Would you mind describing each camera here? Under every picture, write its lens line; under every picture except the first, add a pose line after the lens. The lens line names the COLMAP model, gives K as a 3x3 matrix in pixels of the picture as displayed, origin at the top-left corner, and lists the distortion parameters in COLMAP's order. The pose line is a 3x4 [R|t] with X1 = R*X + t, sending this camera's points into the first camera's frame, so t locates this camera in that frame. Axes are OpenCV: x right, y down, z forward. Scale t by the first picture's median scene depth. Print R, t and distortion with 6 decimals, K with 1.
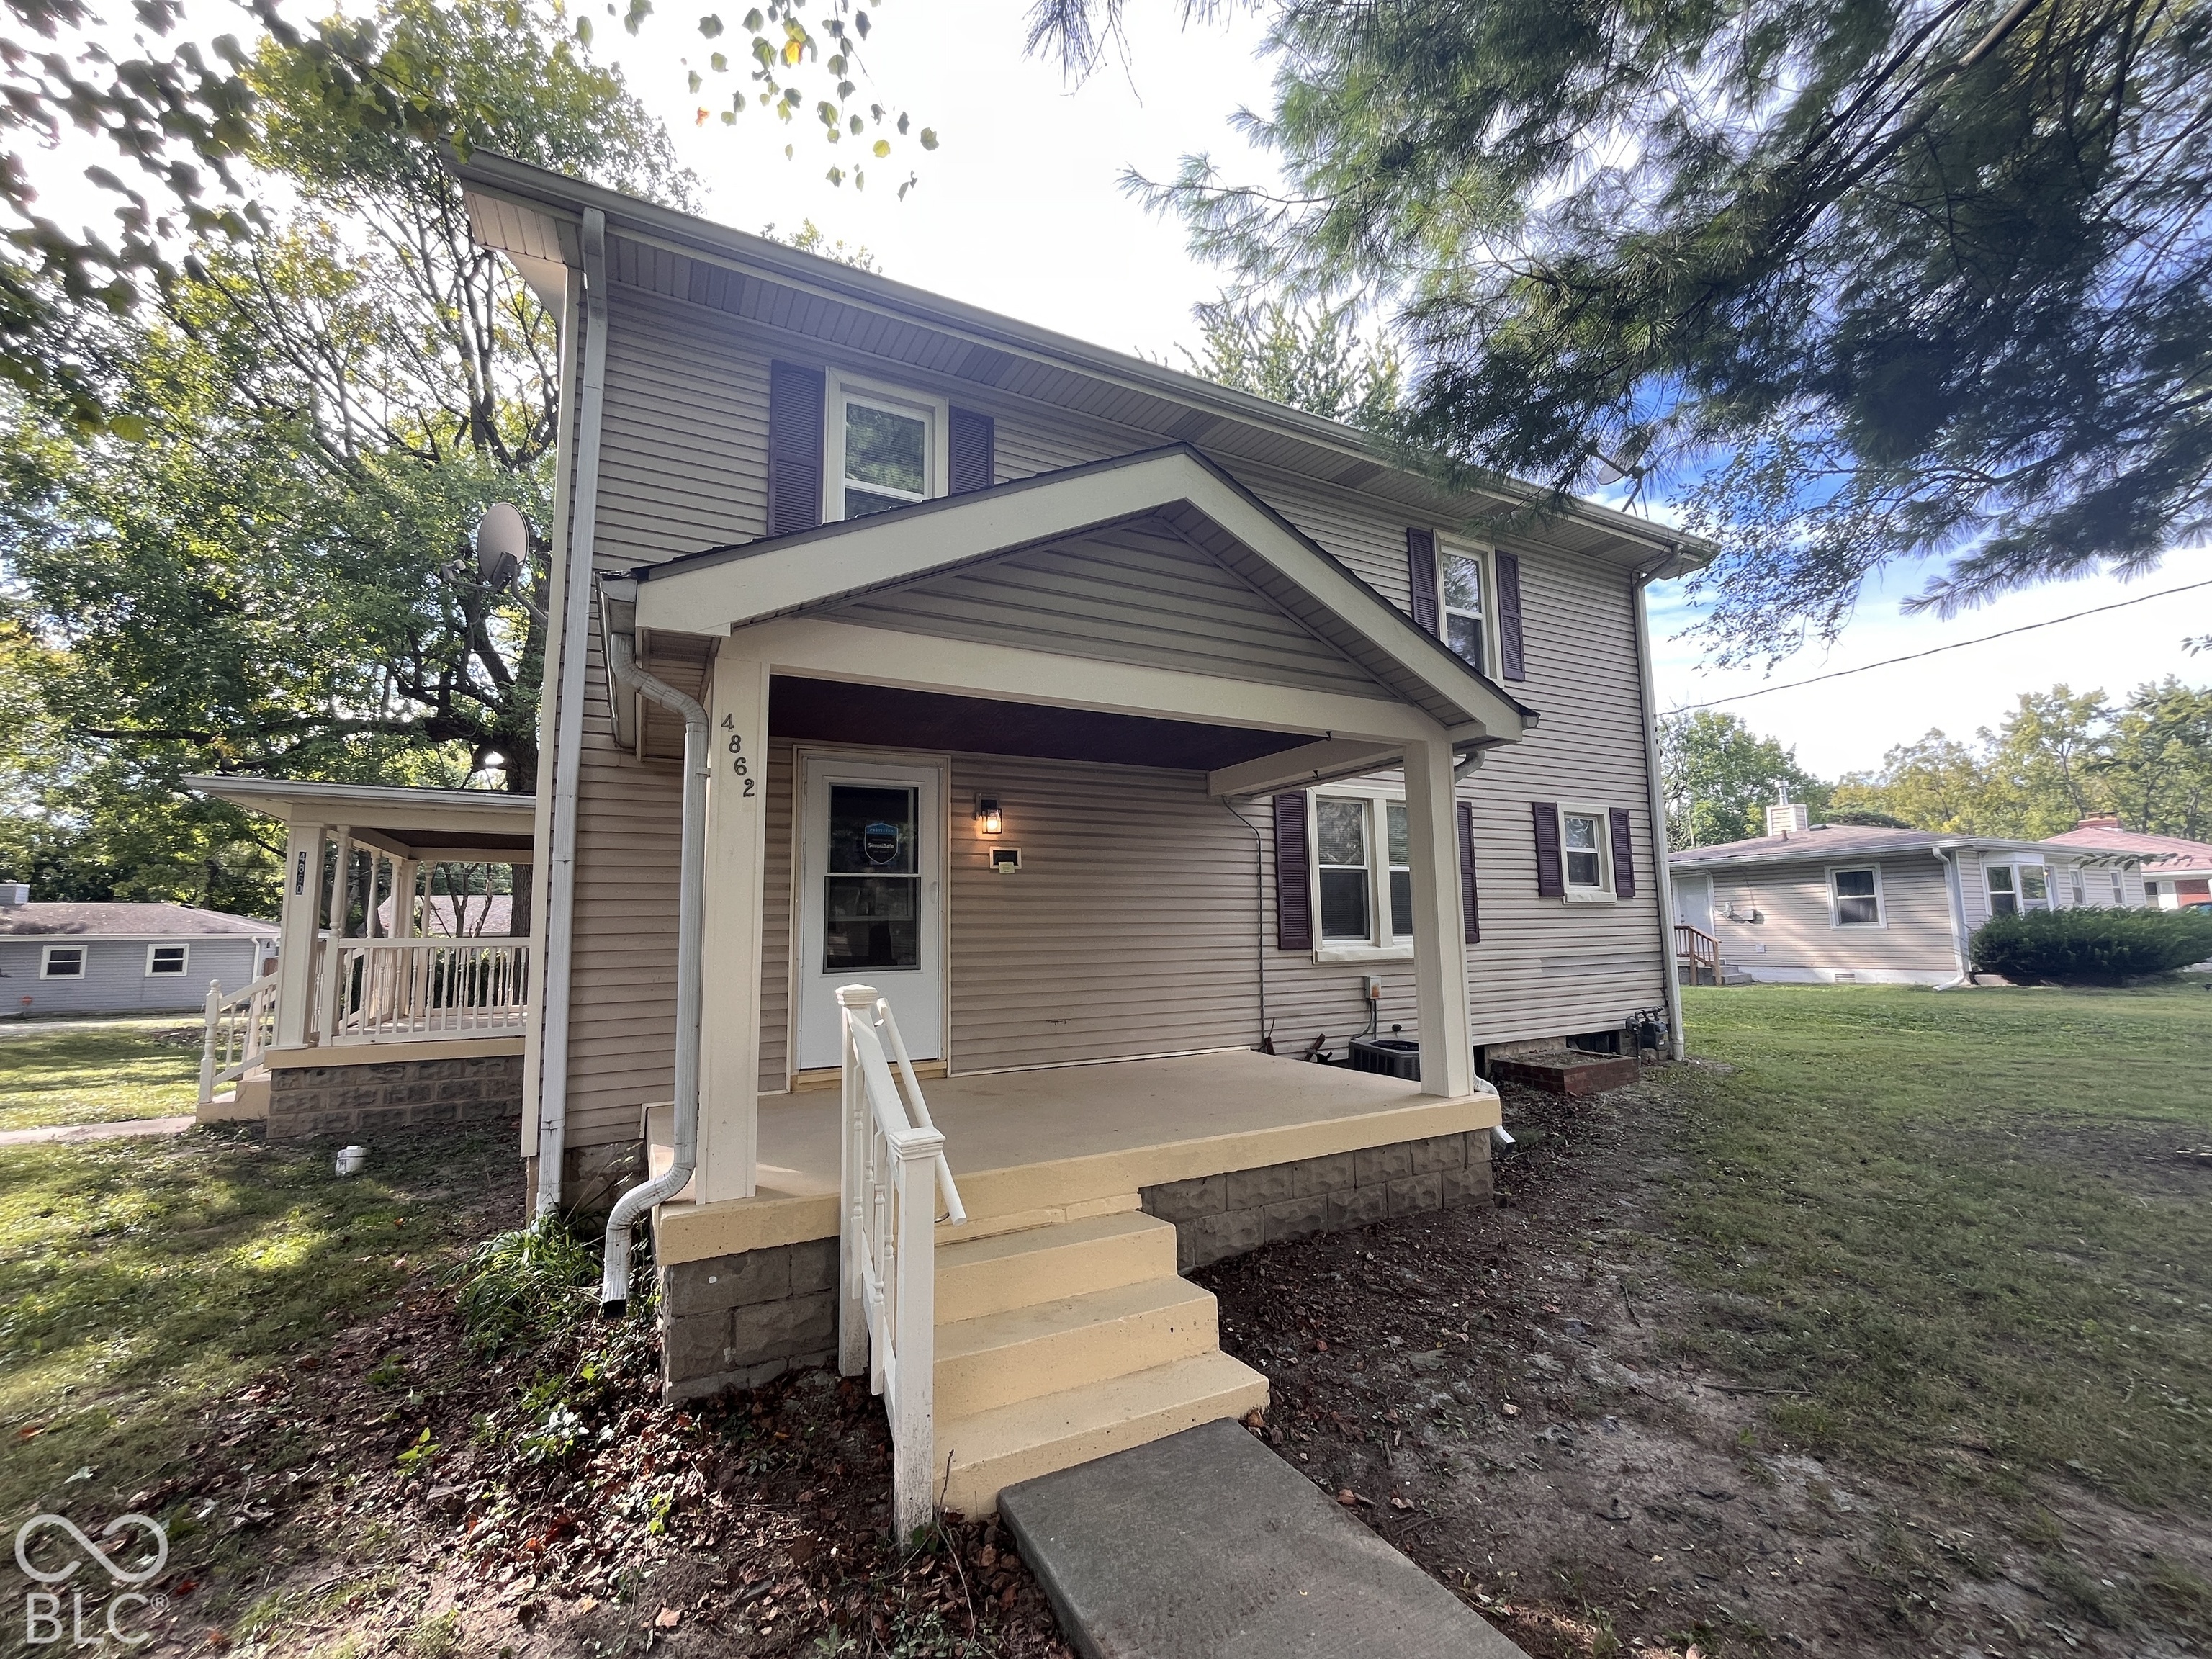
lens RADIAL K [[889.1, 0, 1106.0], [0, 889.1, 829.5], [0, 0, 1]] dist [-0.001513, -0.000765]
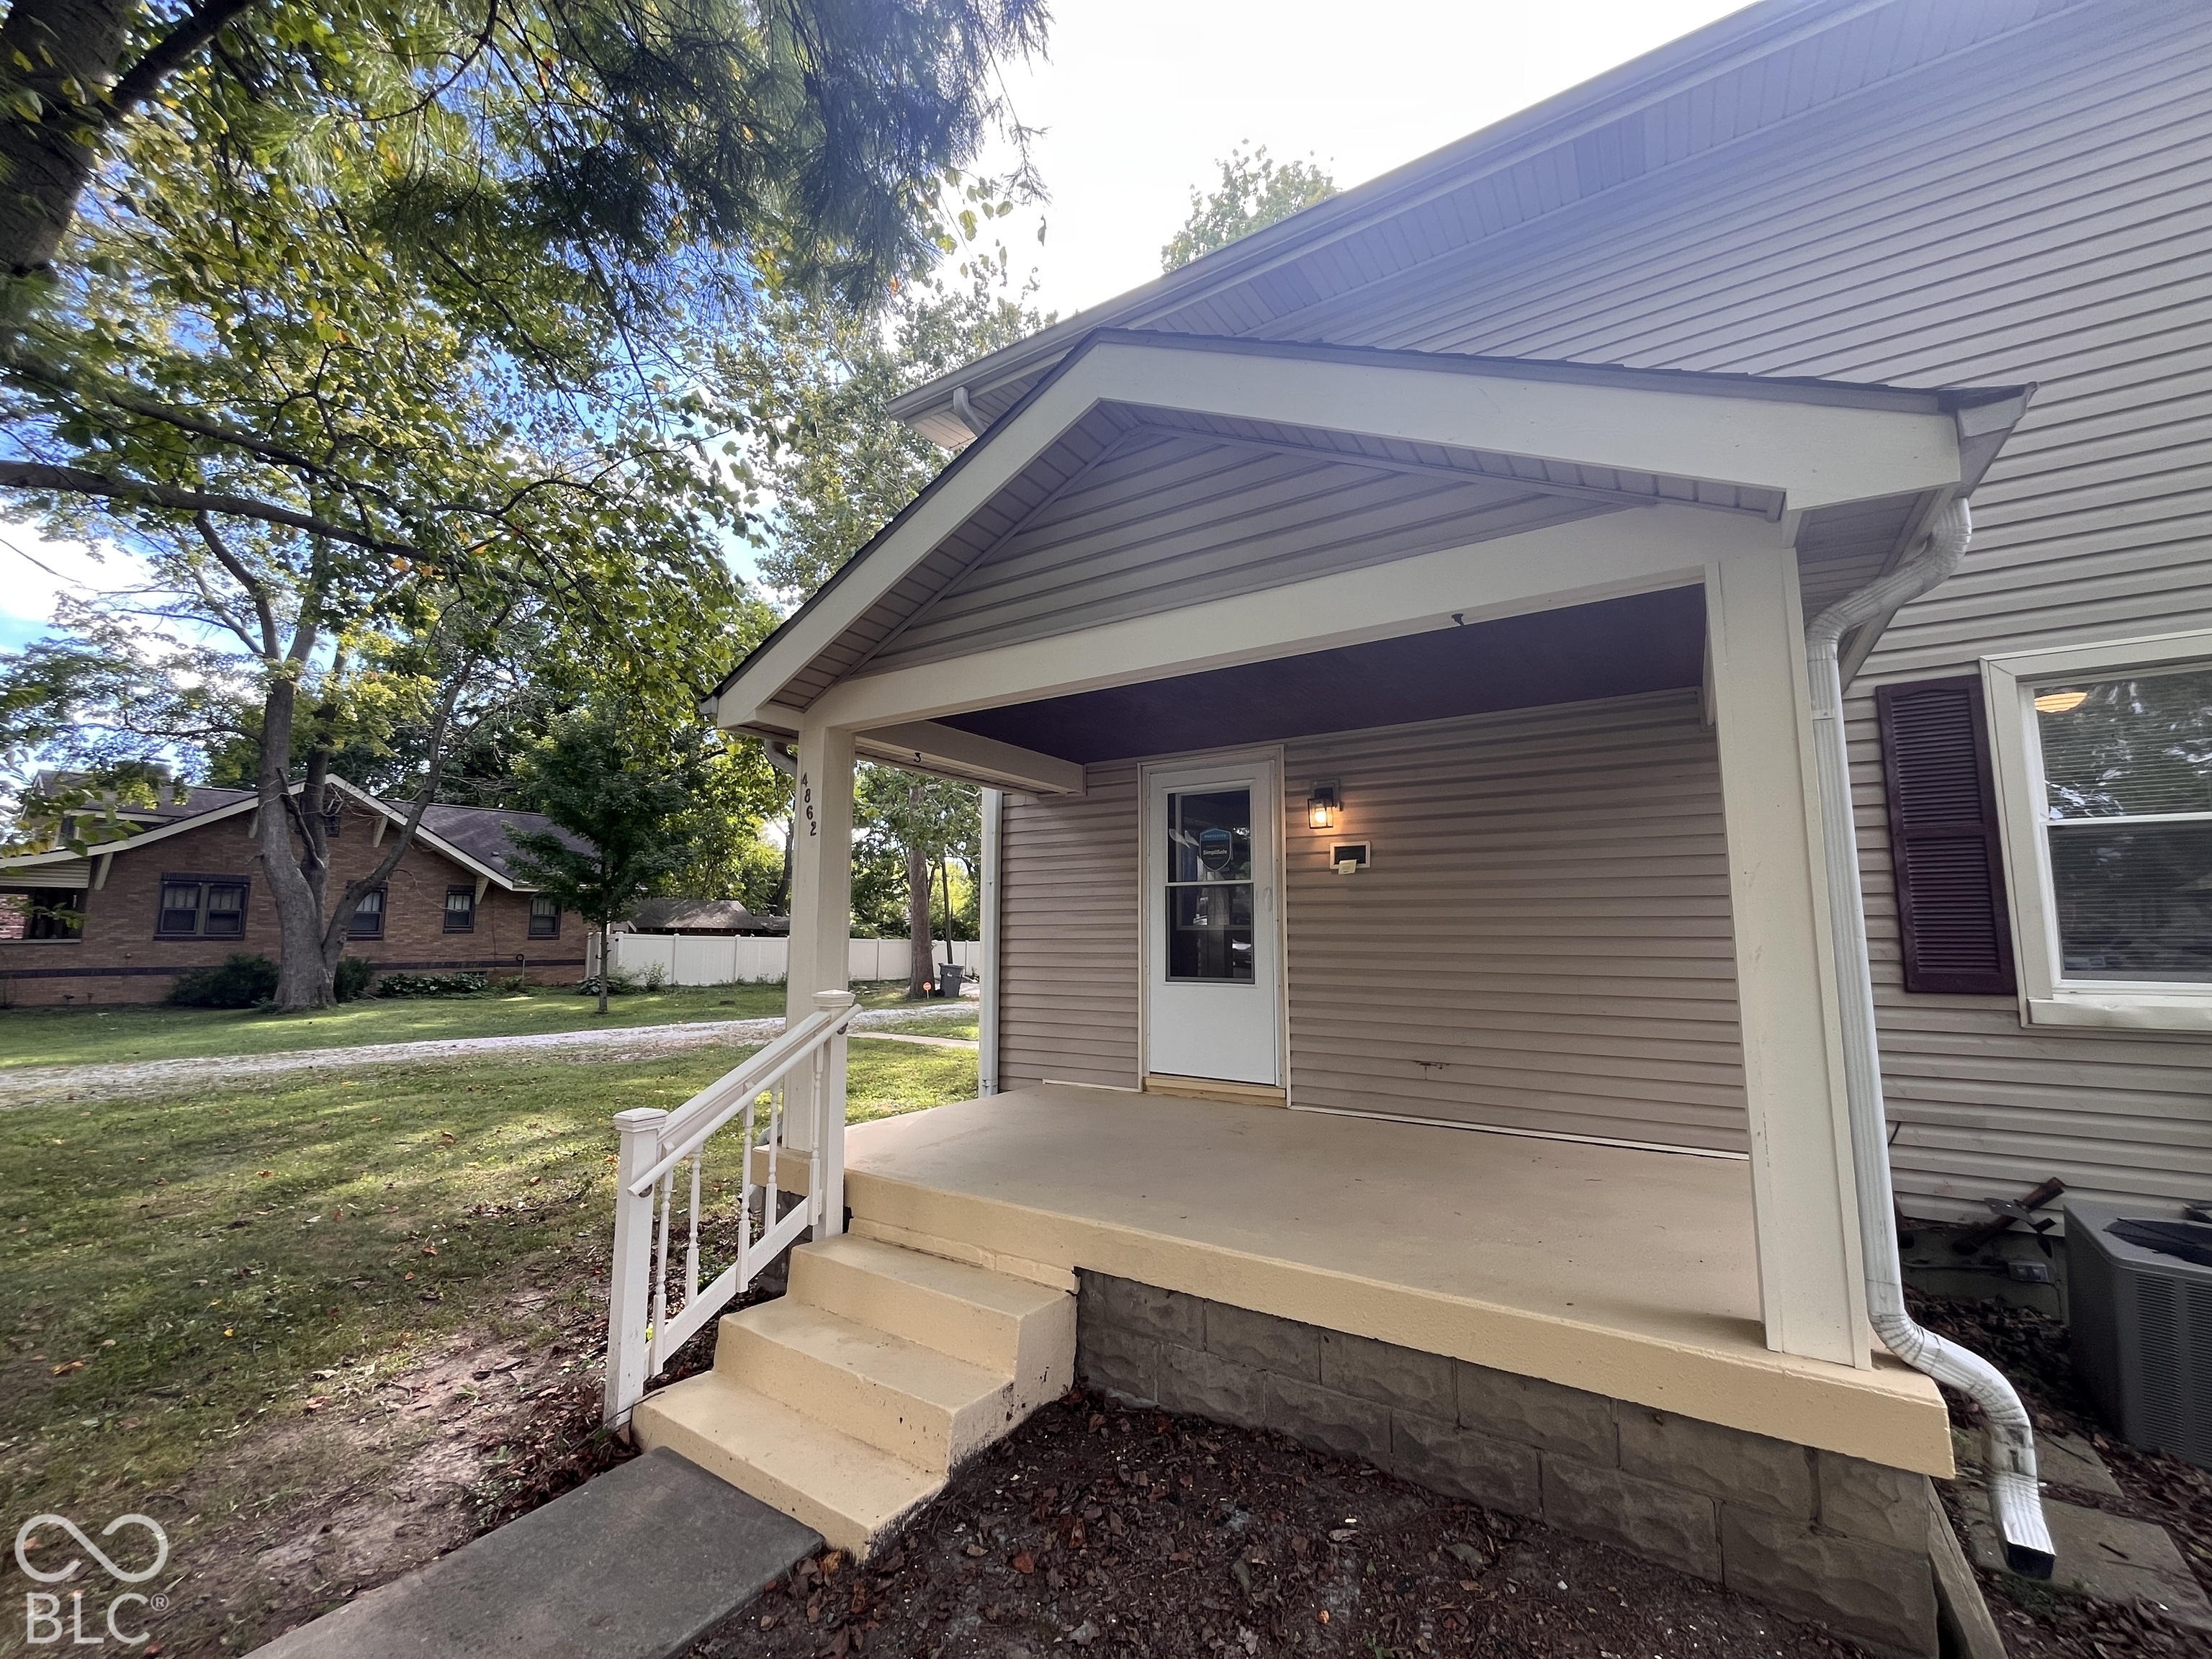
lens RADIAL K [[889.1, 0, 1106.0], [0, 889.1, 829.5], [0, 0, 1]] dist [-0.001513, -0.000765]
pose [[0.493131, -0.085700, -0.865723, 0.503262], [0.087511, 0.994975, -0.048648, 0.029327], [0.865542, -0.051771, 0.498153, 0.405788]]
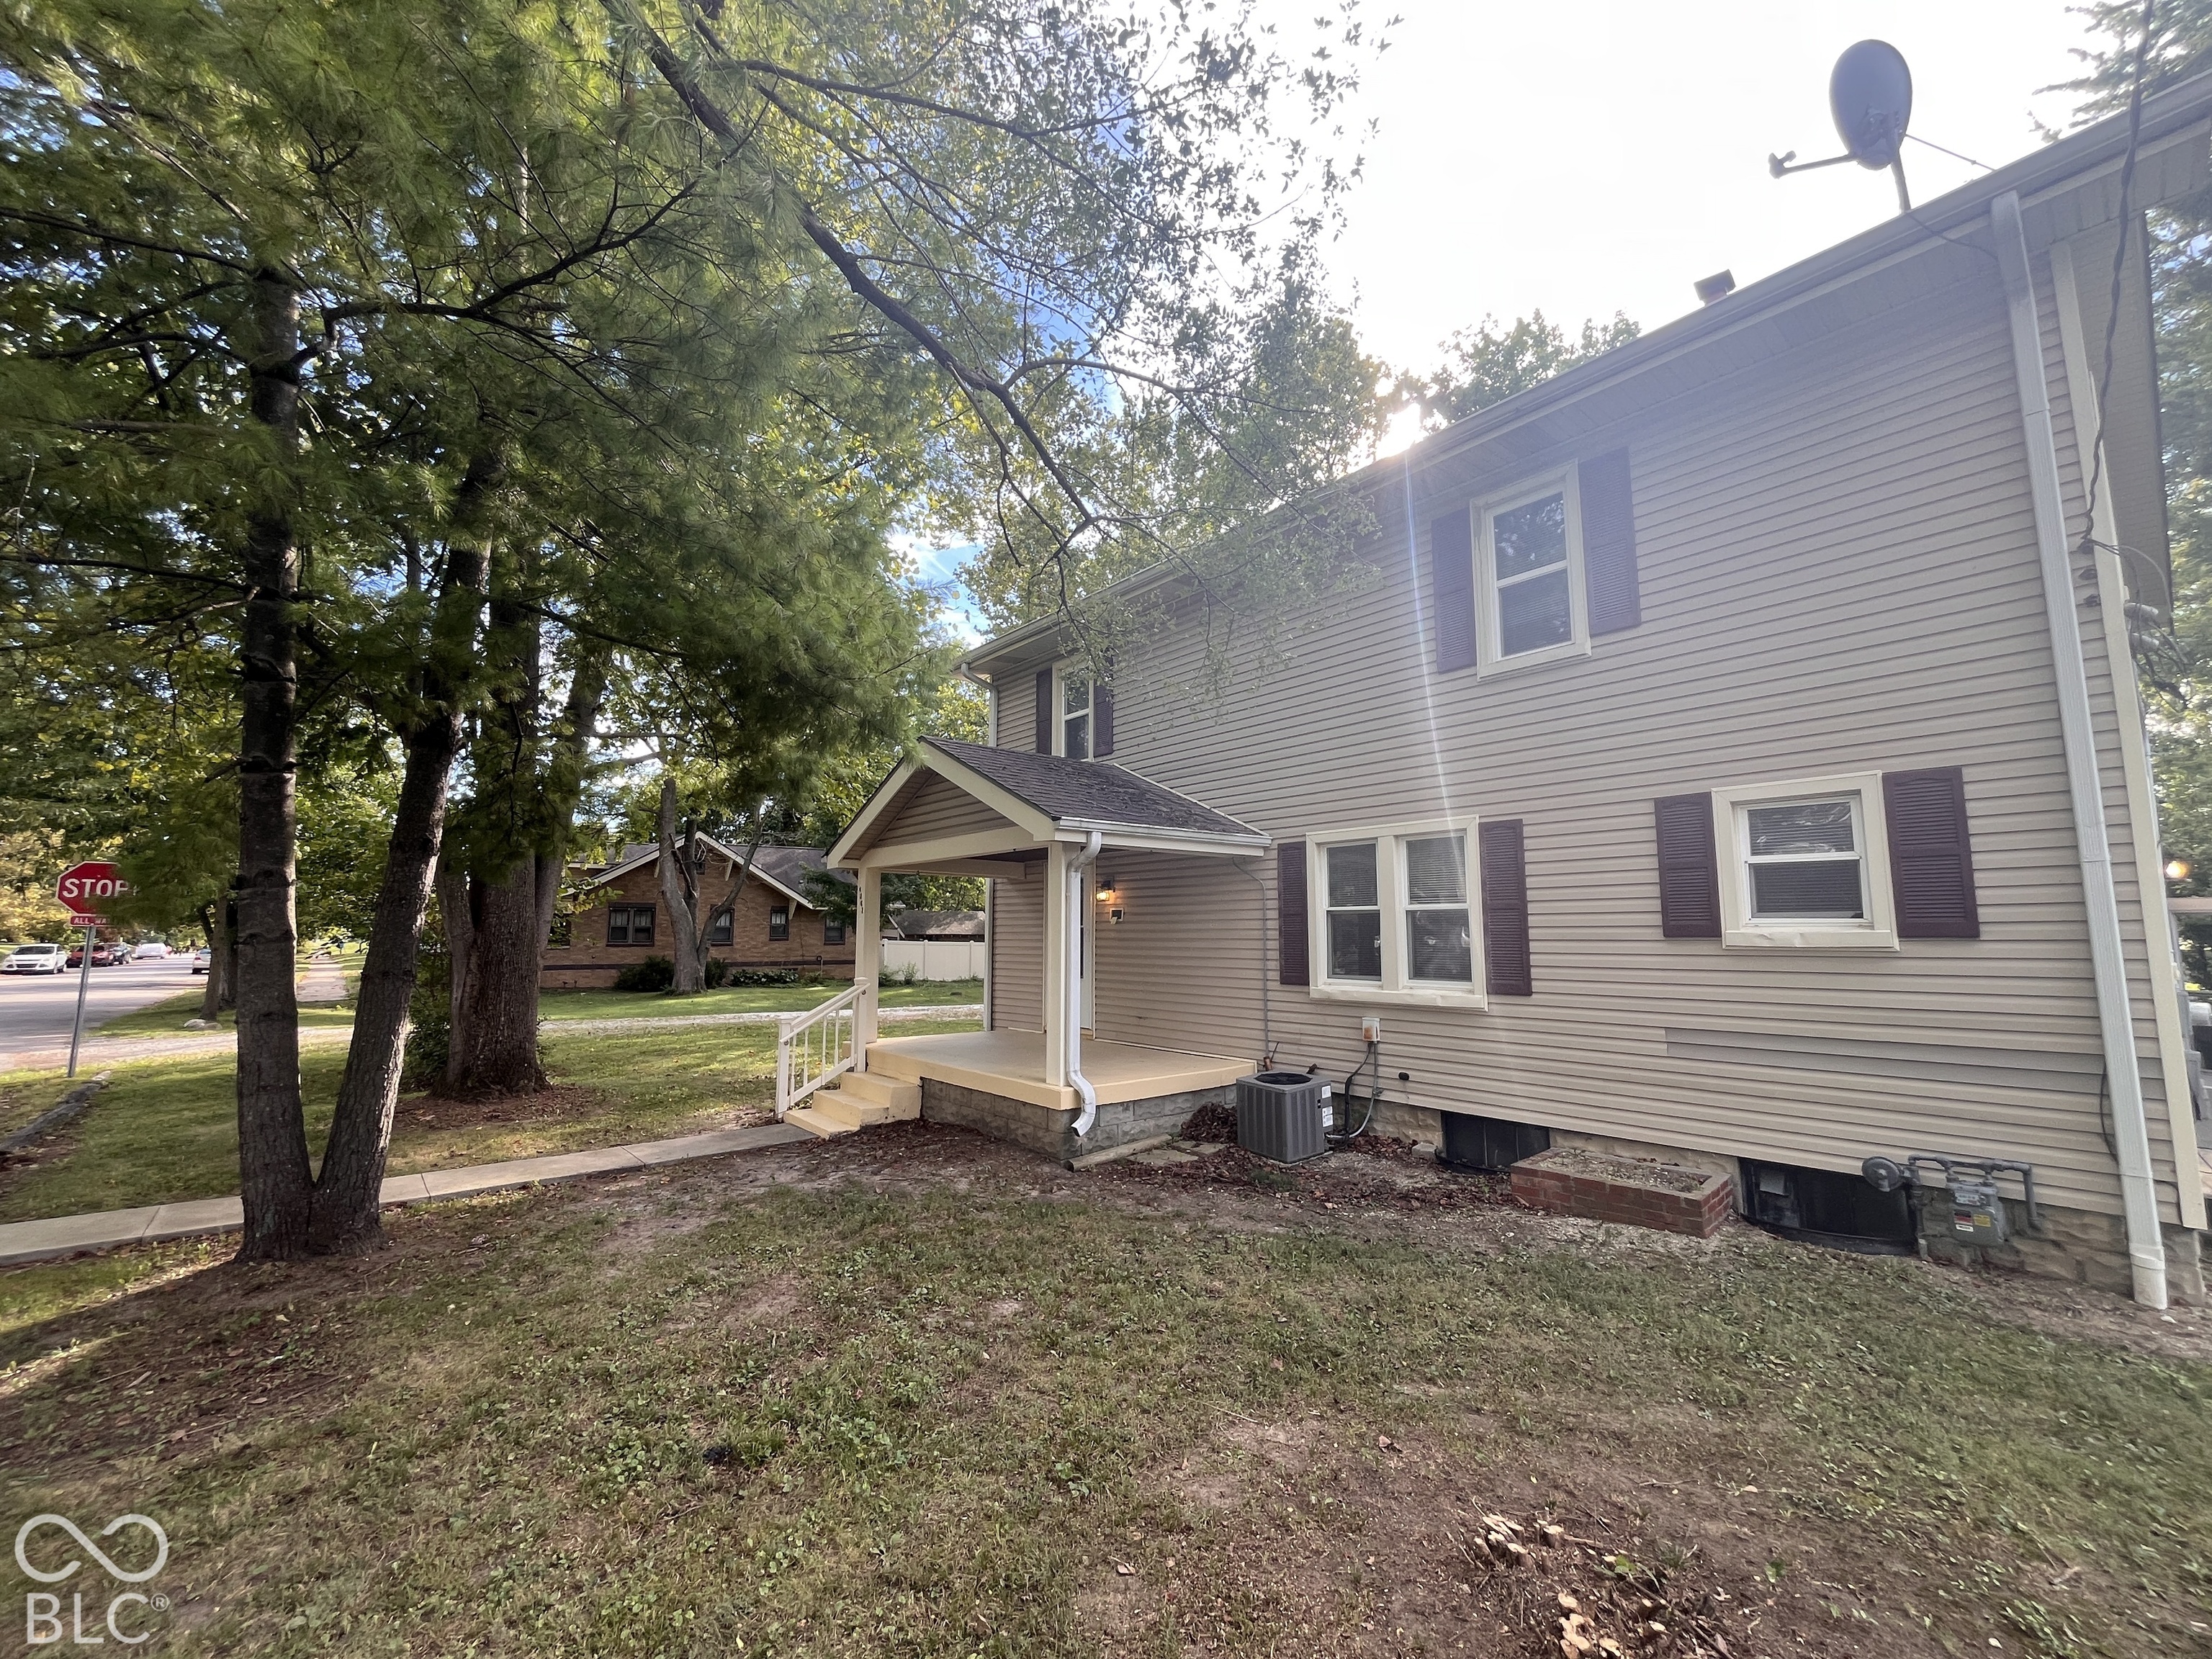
lens RADIAL K [[889.1, 0, 1106.0], [0, 889.1, 829.5], [0, 0, 1]] dist [-0.001513, -0.000765]
pose [[0.220797, -0.099663, -0.970214, 1.536724], [0.105997, 0.991325, -0.077710, 0.001835], [0.969543, -0.085682, 0.229446, 0.631720]]
